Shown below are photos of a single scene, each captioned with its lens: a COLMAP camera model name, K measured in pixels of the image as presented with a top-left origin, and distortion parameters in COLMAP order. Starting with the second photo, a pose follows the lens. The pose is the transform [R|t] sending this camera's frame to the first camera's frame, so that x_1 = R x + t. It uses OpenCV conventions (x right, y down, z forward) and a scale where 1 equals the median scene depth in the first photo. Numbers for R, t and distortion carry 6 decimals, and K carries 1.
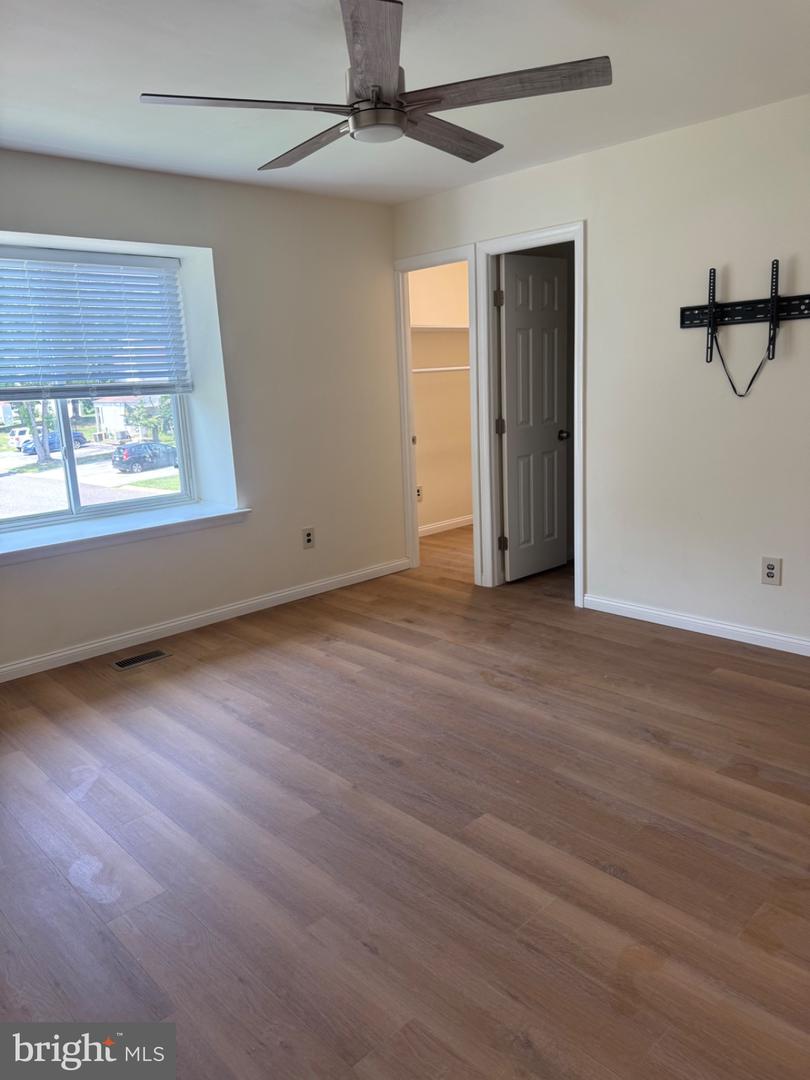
lens RADIAL K [[768.0, 0, 407.6], [0, 768.0, 533.0], [0, 0, 1]] dist [0.073270, -0.069734]
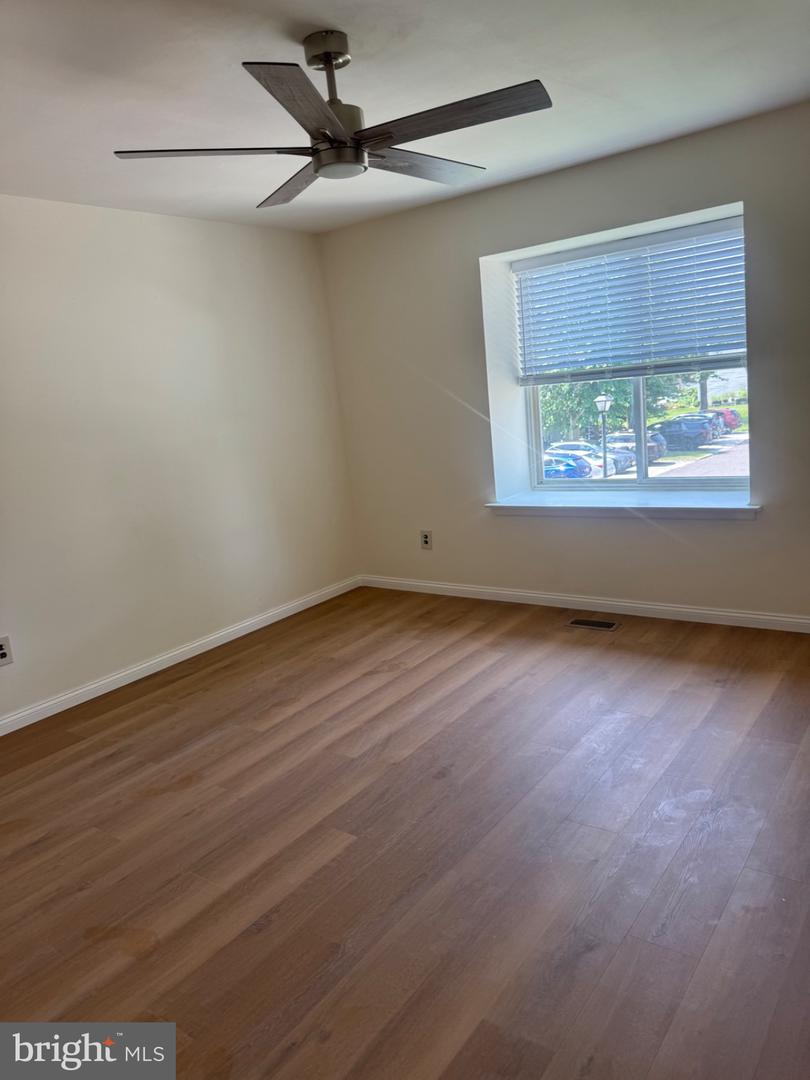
lens RADIAL K [[768.0, 0, 409.1], [0, 768.0, 548.2], [0, 0, 1]] dist [0.073270, -0.069734]
pose [[0.164952, 0.231475, -0.958754, 0.808608], [-0.109157, 0.970383, 0.215502, -0.188707], [0.980243, 0.069108, 0.185334, 0.687784]]
